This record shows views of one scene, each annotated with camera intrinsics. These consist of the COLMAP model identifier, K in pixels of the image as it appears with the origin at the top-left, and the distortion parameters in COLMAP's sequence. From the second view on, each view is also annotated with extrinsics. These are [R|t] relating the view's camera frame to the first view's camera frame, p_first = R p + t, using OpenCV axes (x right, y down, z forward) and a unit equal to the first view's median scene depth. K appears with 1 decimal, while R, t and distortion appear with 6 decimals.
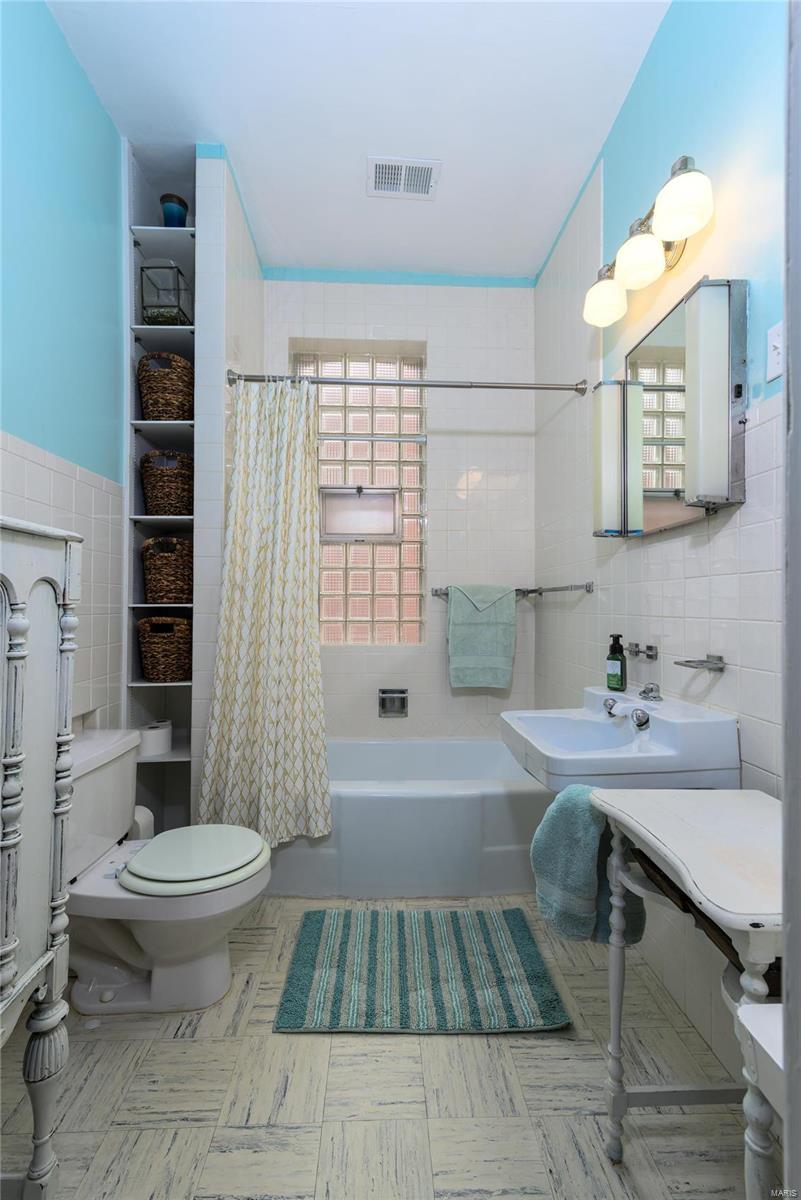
lens RADIAL K [[524.7, 0, 395.5], [0, 524.7, 601.5], [0, 0, 1]] dist [0.012687, -0.000060]
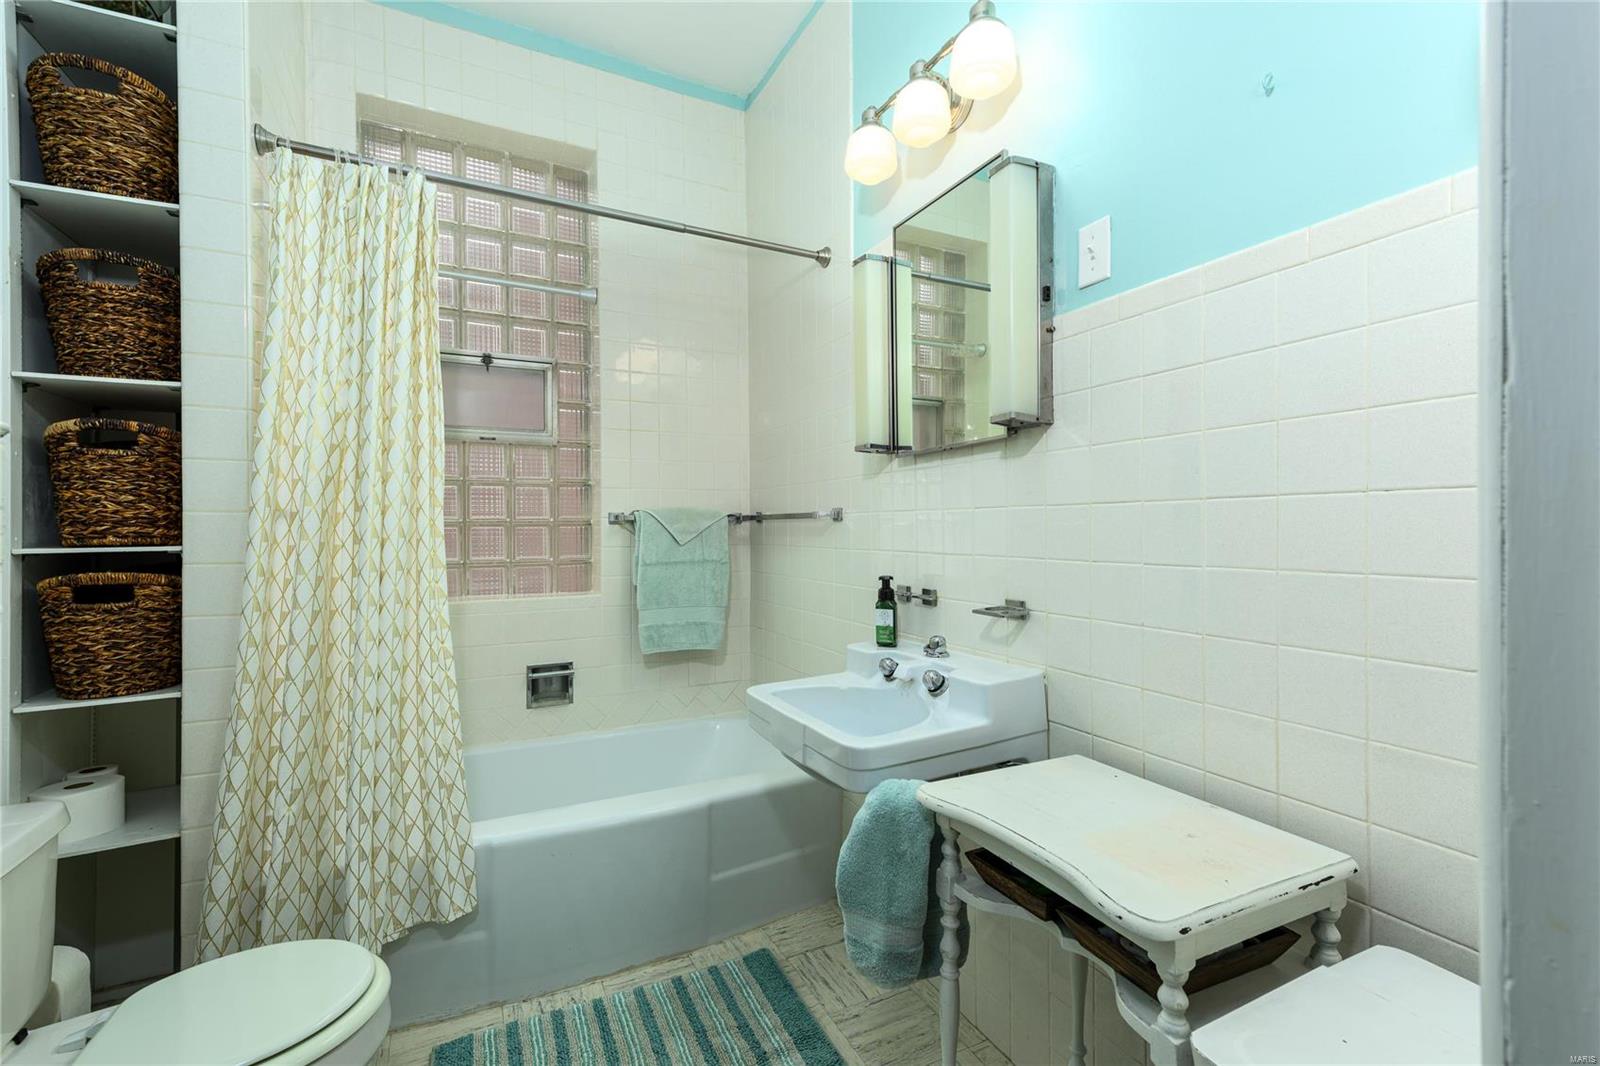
lens RADIAL K [[699.6, 0, 805.1], [0, 699.6, 527.7], [0, 0, 1]] dist [0.012687, -0.000060]
pose [[0.906116, -0.009128, 0.422932, -0.116880], [0.005564, 0.999938, 0.009661, -0.018259], [-0.422993, -0.006401, 0.906110, 0.076858]]
